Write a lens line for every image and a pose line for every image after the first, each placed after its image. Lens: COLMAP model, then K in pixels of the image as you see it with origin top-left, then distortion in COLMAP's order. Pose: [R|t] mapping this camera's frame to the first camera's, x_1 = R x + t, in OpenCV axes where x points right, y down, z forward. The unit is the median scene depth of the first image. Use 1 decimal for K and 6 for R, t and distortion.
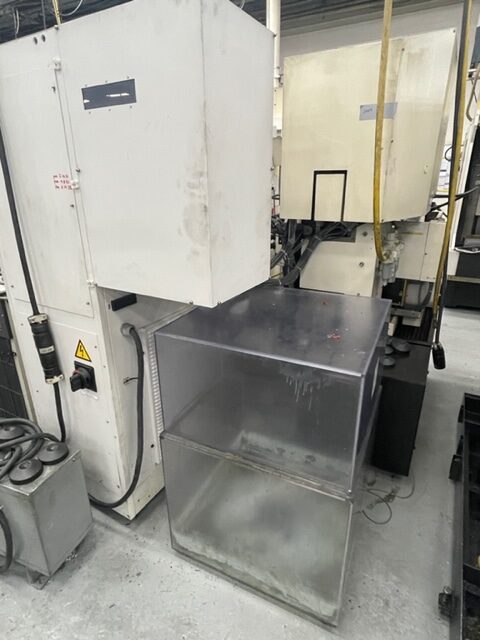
lens RADIAL K [[381.1, 0, 240.0], [0, 381.1, 320.0], [0, 0, 1]] dist [-0.005985, -0.001735]
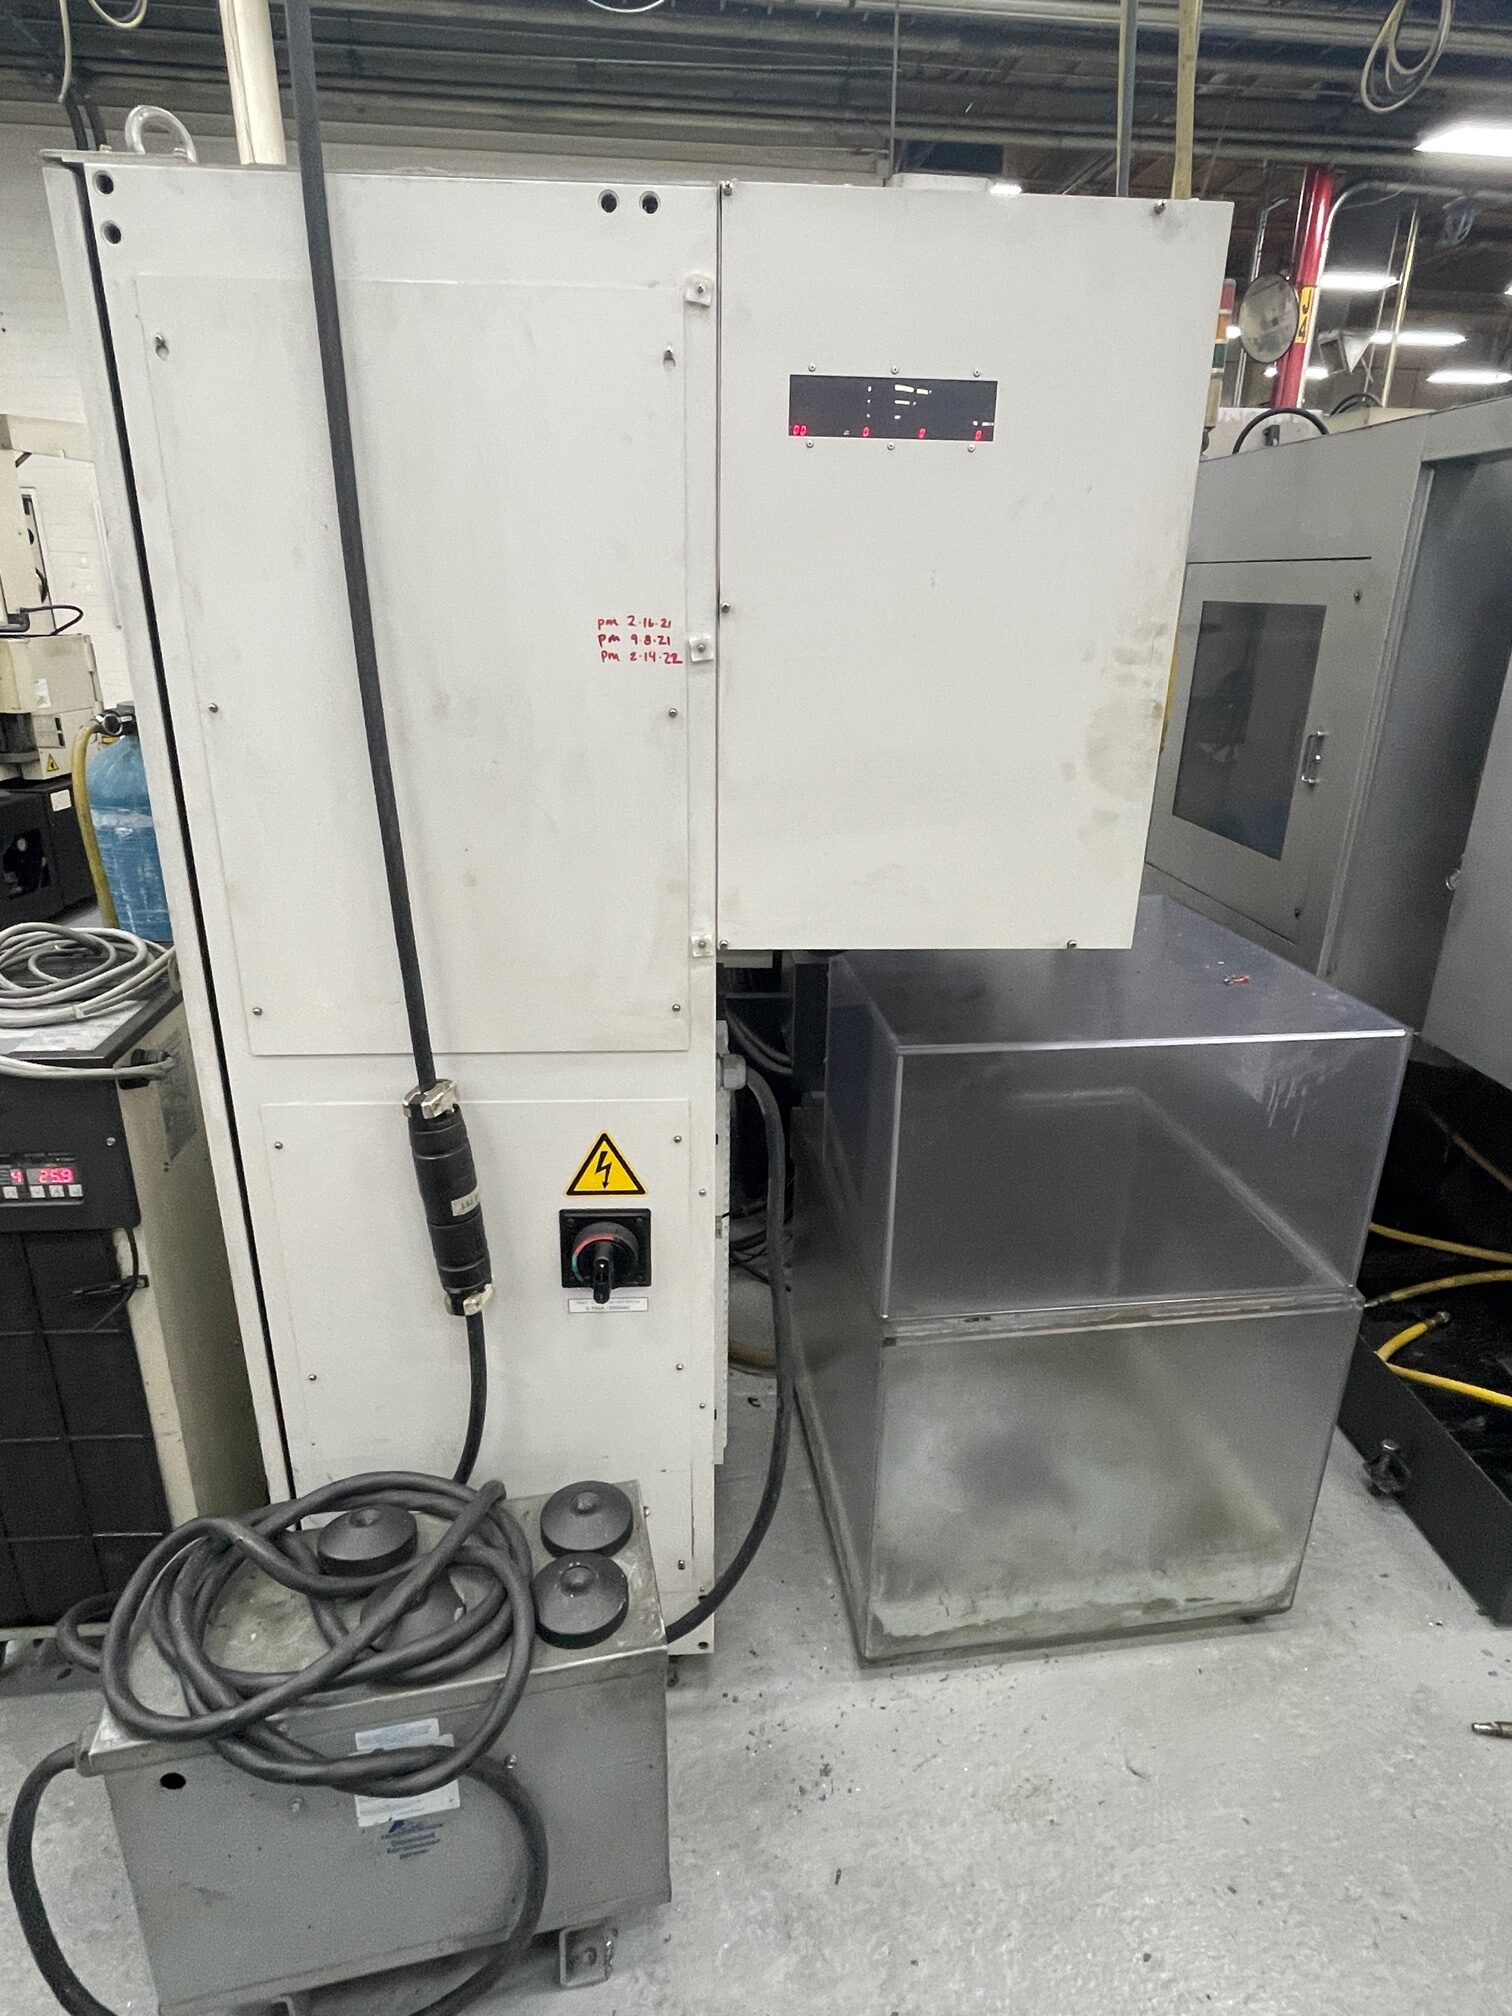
lens RADIAL K [[1111.6, 0, 761.7], [0, 1111.6, 1002.9], [0, 0, 1]] dist [0.004835, -0.019397]
pose [[0.827803, -0.165925, 0.535920, -0.877923], [0.176390, 0.983796, 0.032131, -0.068371], [-0.532567, 0.067932, 0.843657, 0.161590]]
